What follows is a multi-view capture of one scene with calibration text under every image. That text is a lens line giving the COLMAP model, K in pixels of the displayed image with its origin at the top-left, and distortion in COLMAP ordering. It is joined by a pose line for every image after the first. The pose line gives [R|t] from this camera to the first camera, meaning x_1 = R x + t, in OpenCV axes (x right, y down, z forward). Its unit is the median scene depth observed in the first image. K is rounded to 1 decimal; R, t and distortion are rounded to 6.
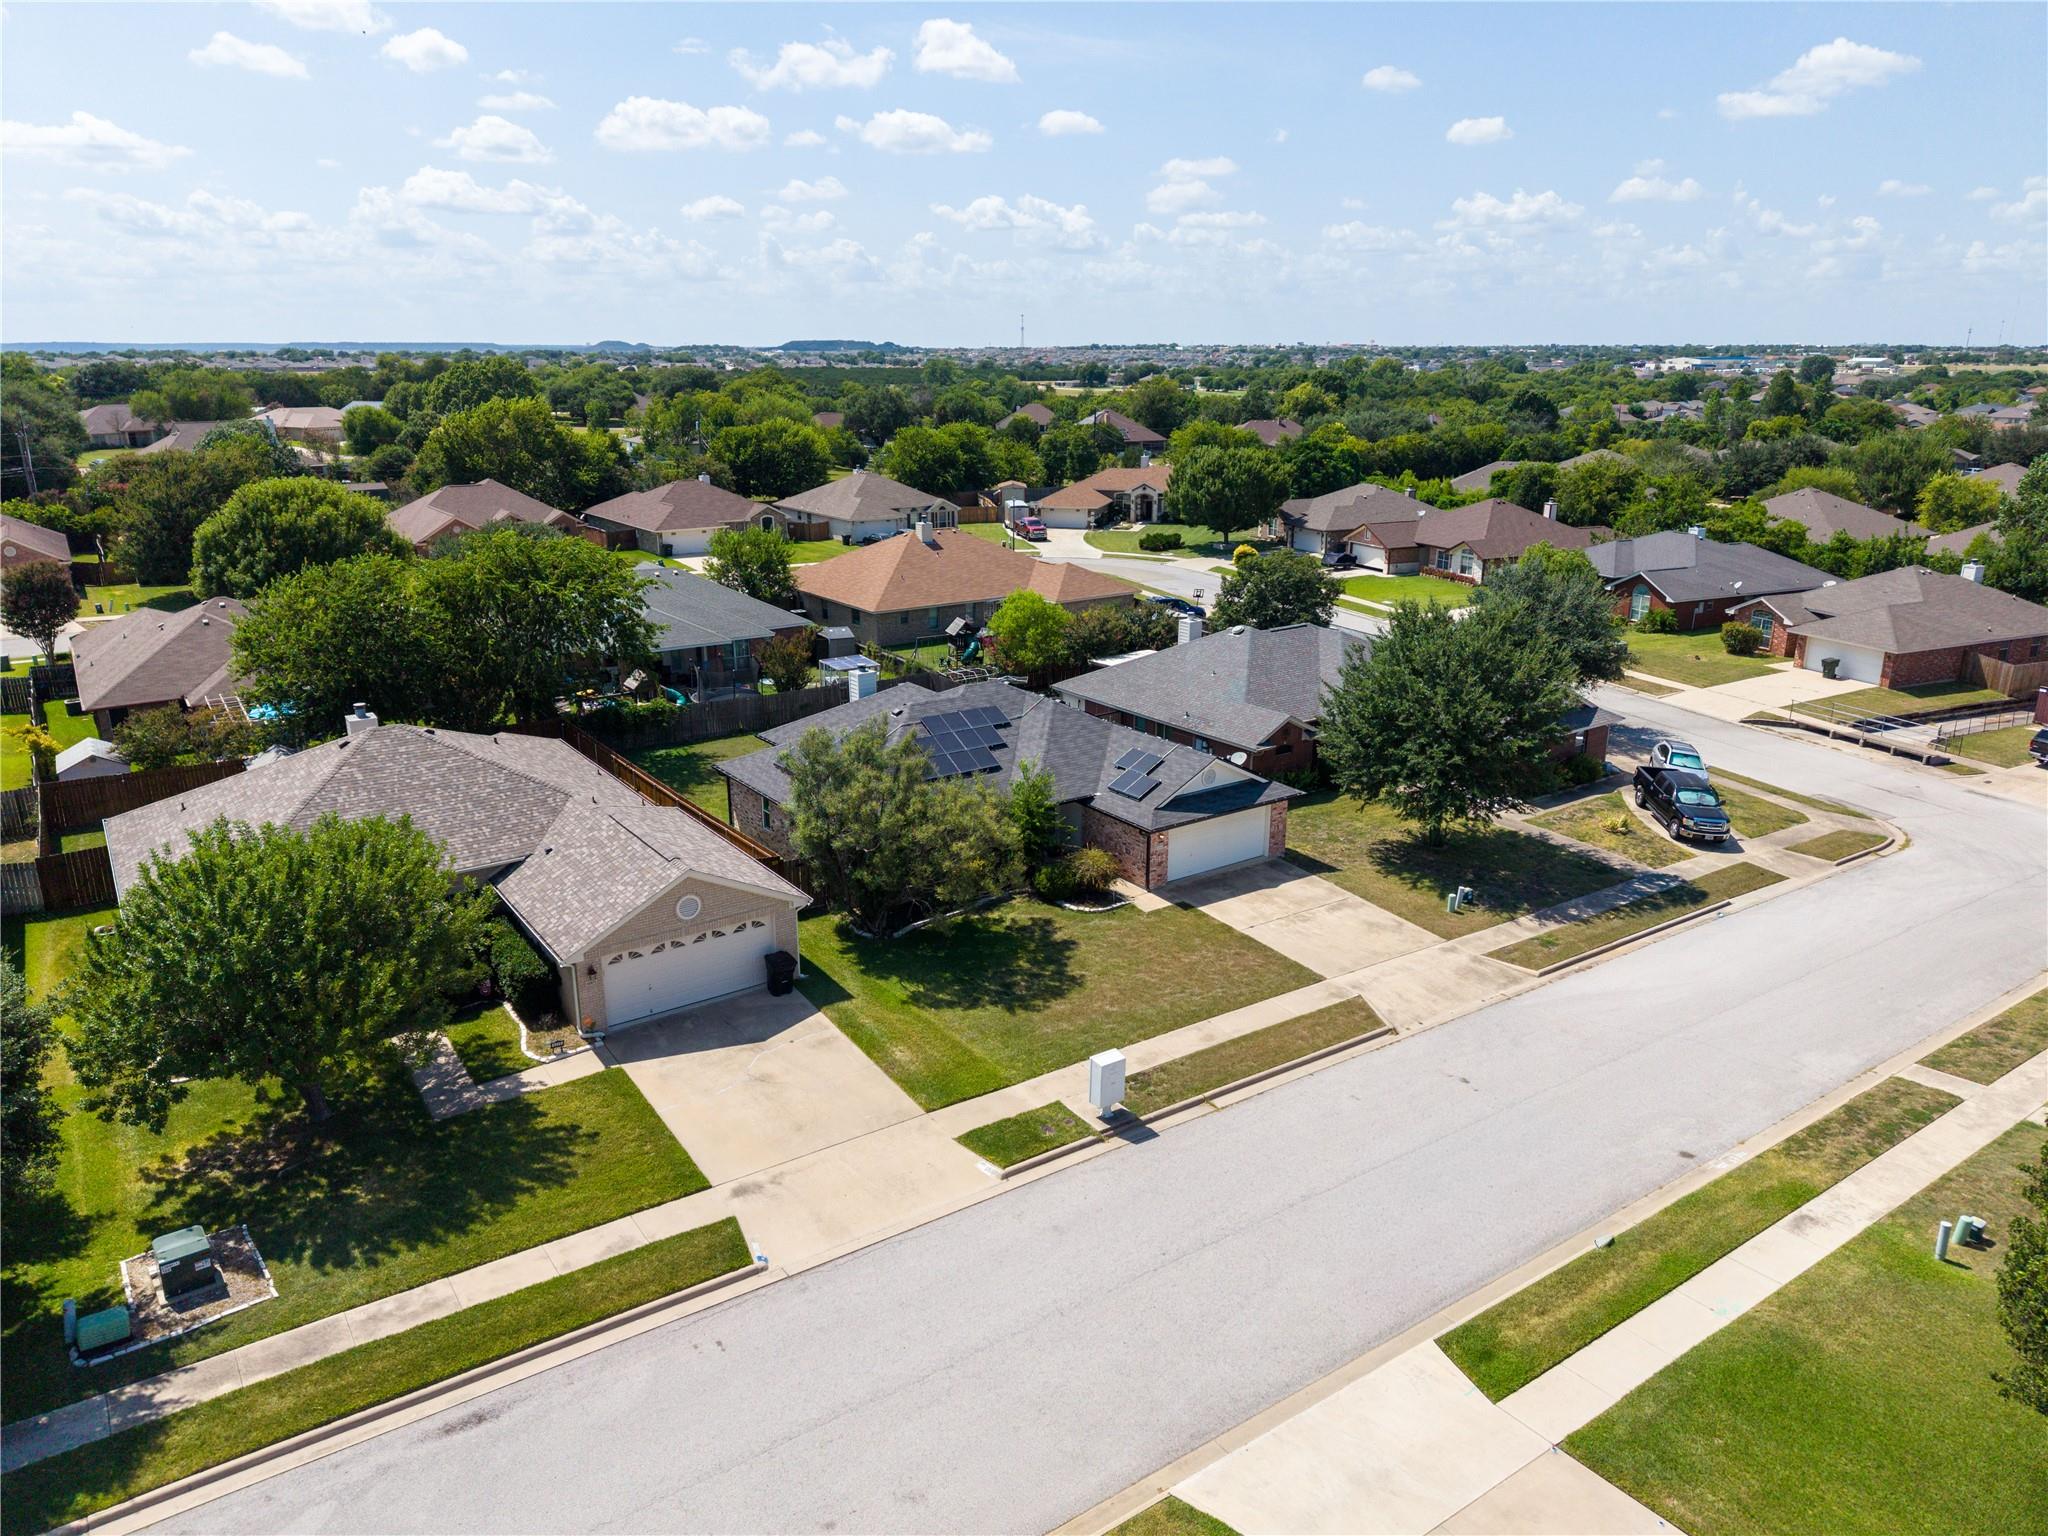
lens RADIAL K [[1372.4, 0, 1020.4], [0, 1372.4, 764.1], [0, 0, 1]] dist [0.029423, -0.028025]
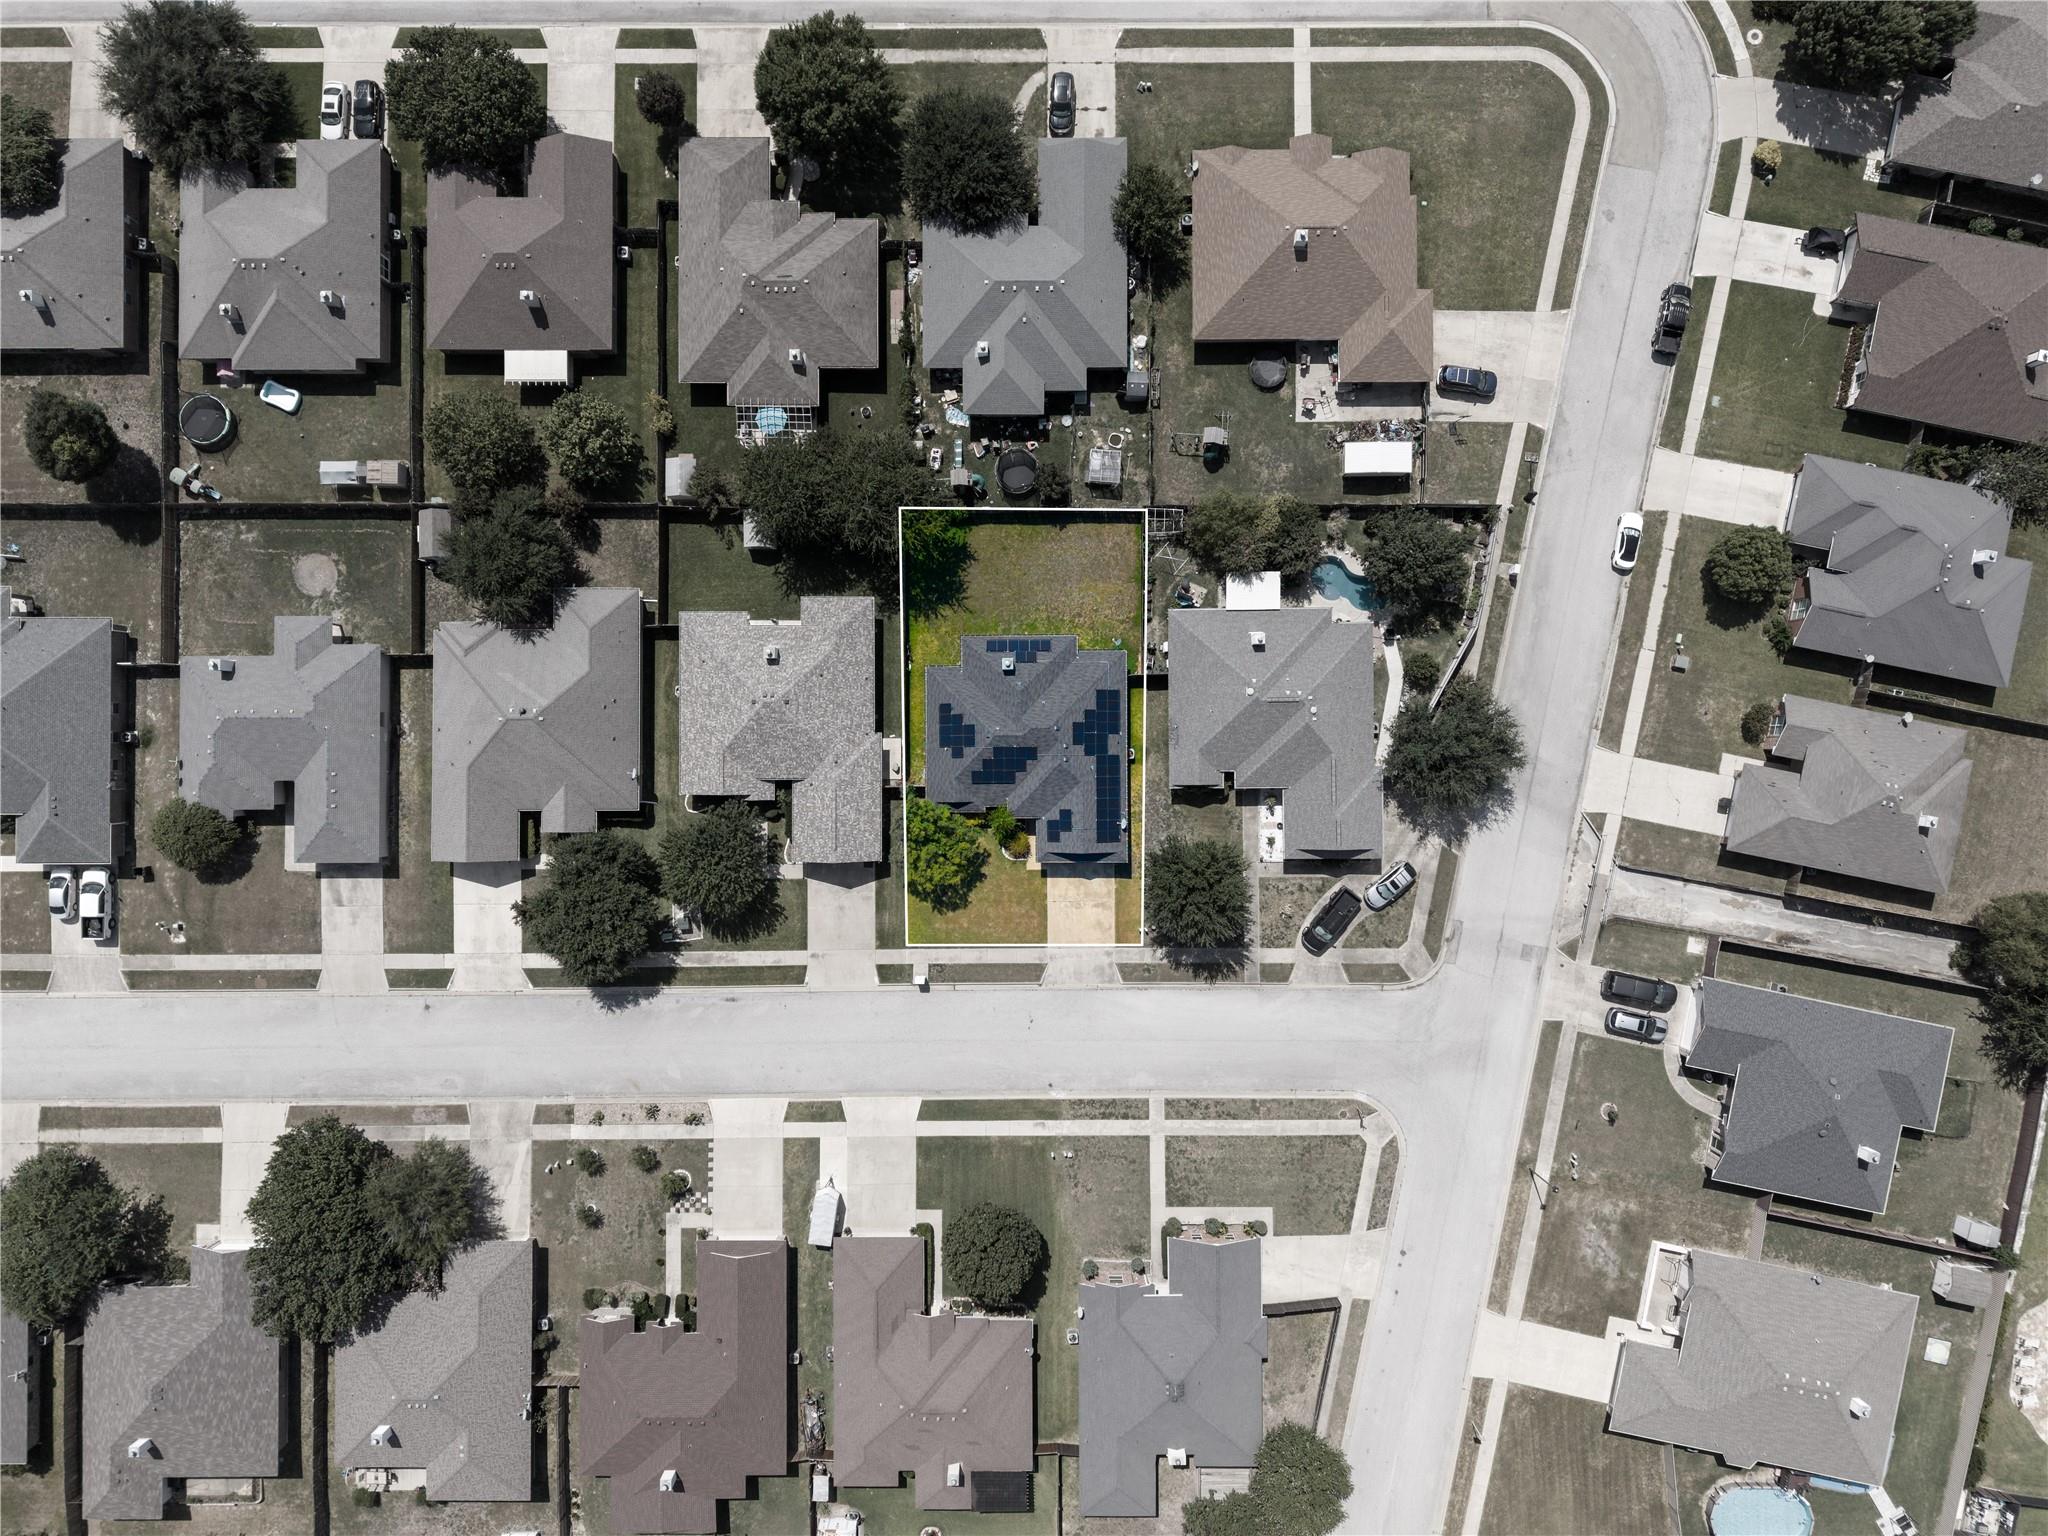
lens RADIAL K [[1372.4, 0, 1020.4], [0, 1372.4, 764.1], [0, 0, 1]] dist [0.029423, -0.028025]
pose [[0.820373, 0.571253, -0.025662, 0.043346], [-0.151801, 0.260829, 0.953375, -2.643458], [0.551312, -0.778228, 0.300694, 0.460412]]
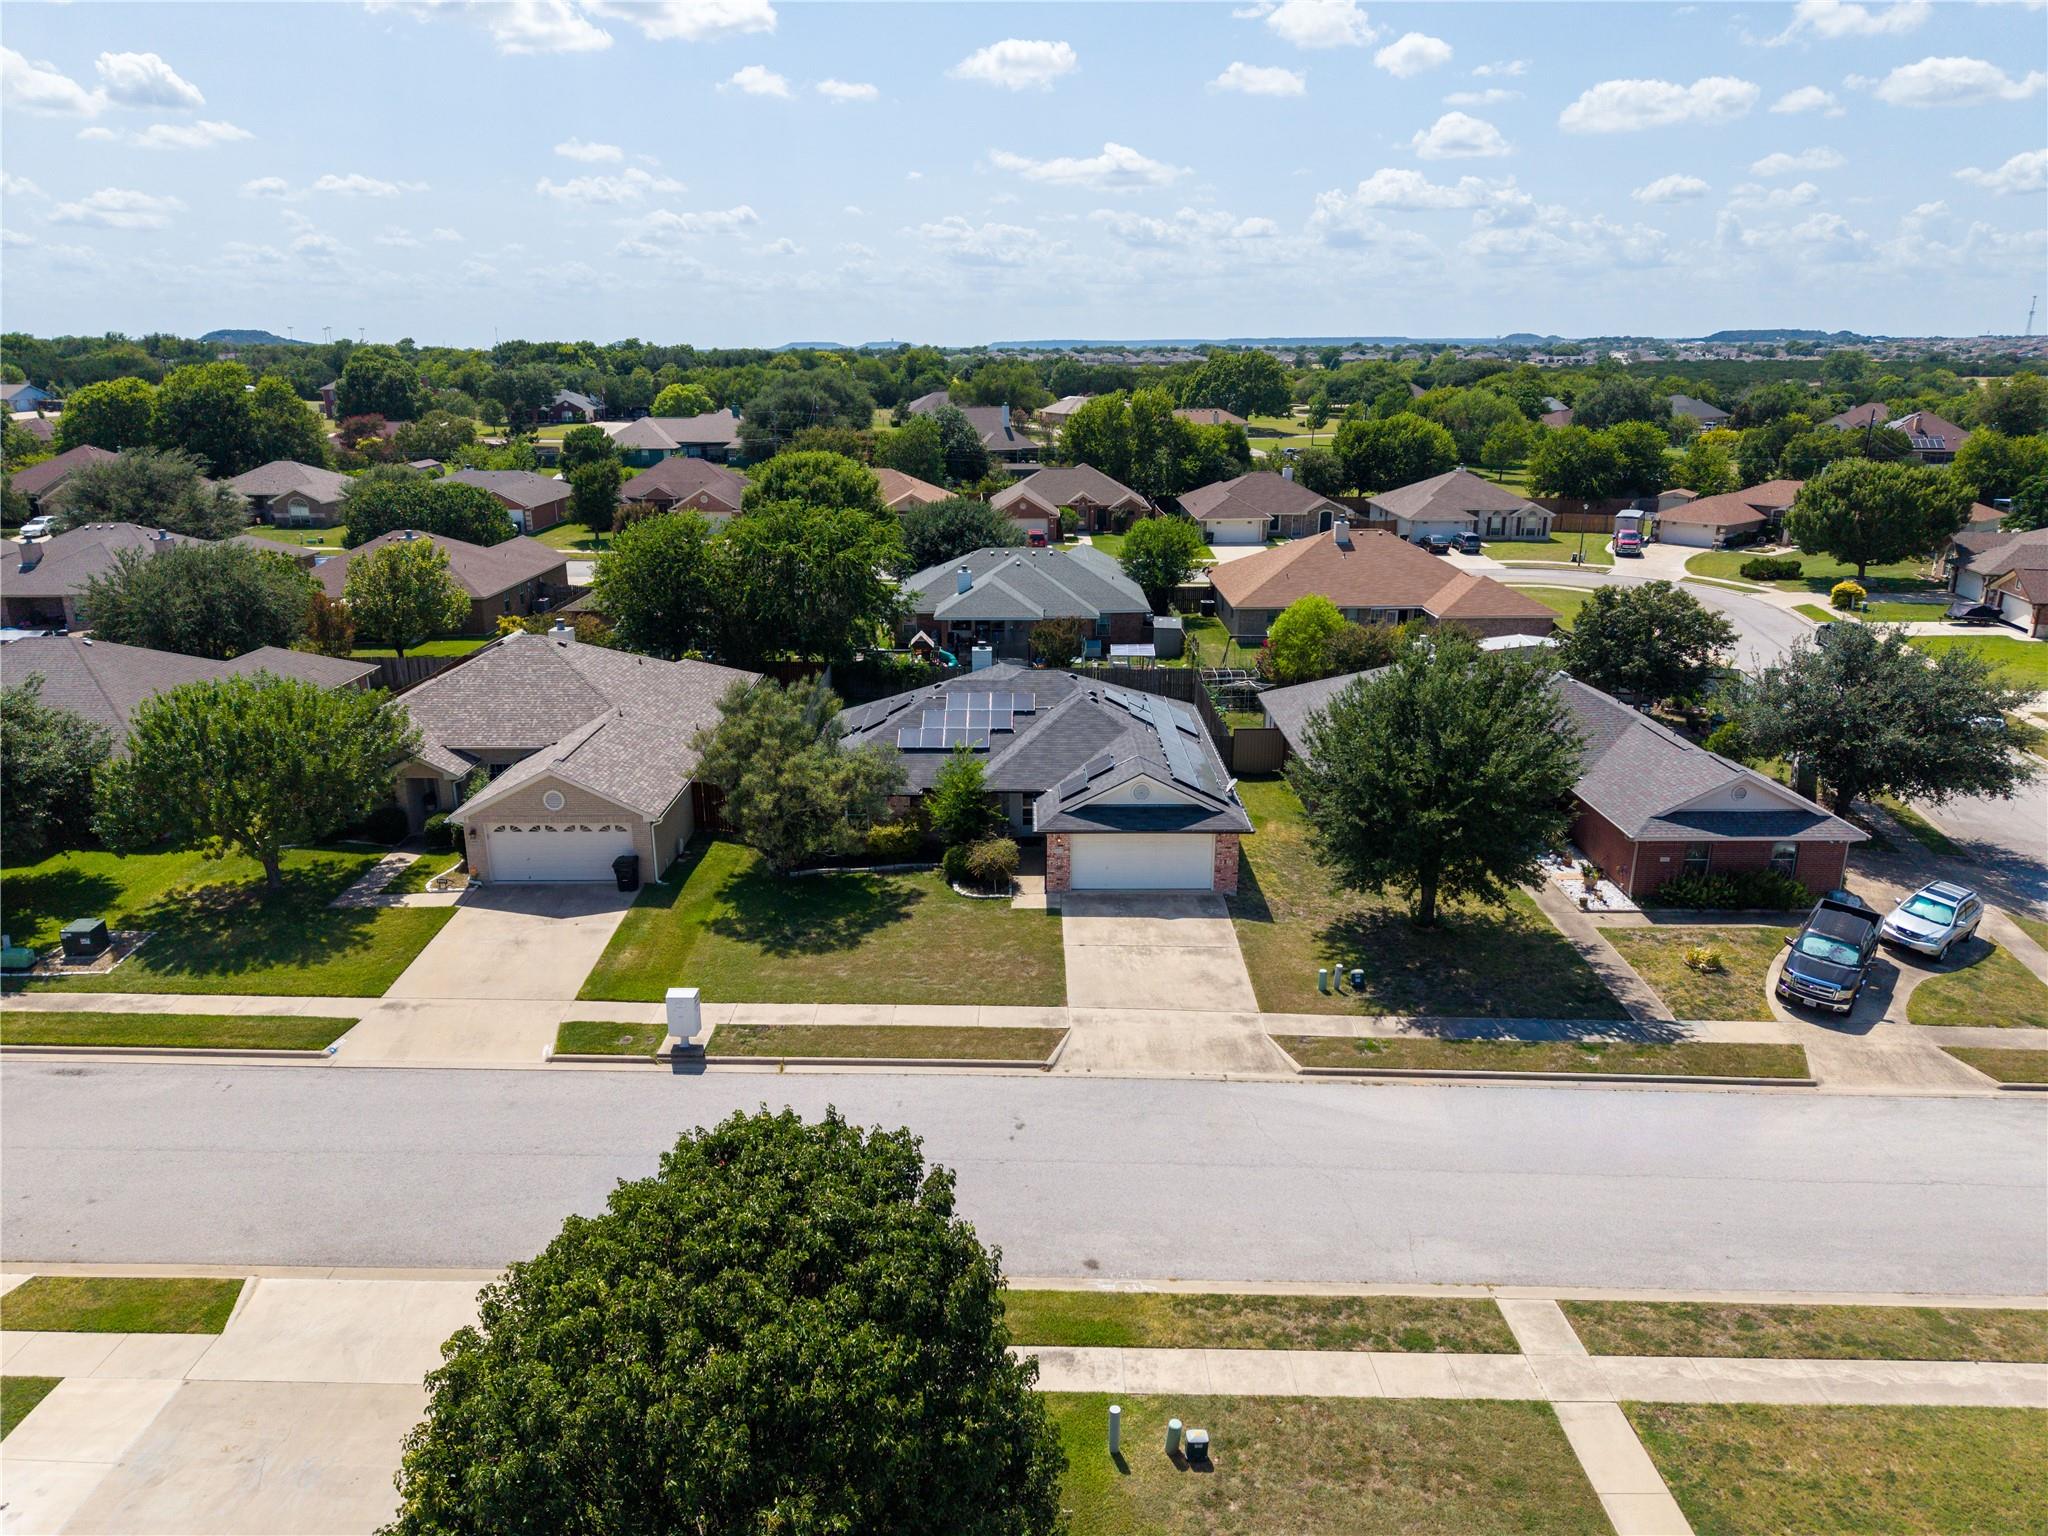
lens RADIAL K [[1372.4, 0, 1020.4], [0, 1372.4, 764.1], [0, 0, 1]] dist [0.029423, -0.028025]
pose [[0.815774, 0.165791, -0.554099, 0.731488], [-0.163196, 0.985088, 0.054480, -0.059719], [0.554869, 0.045984, 0.830666, 0.192145]]
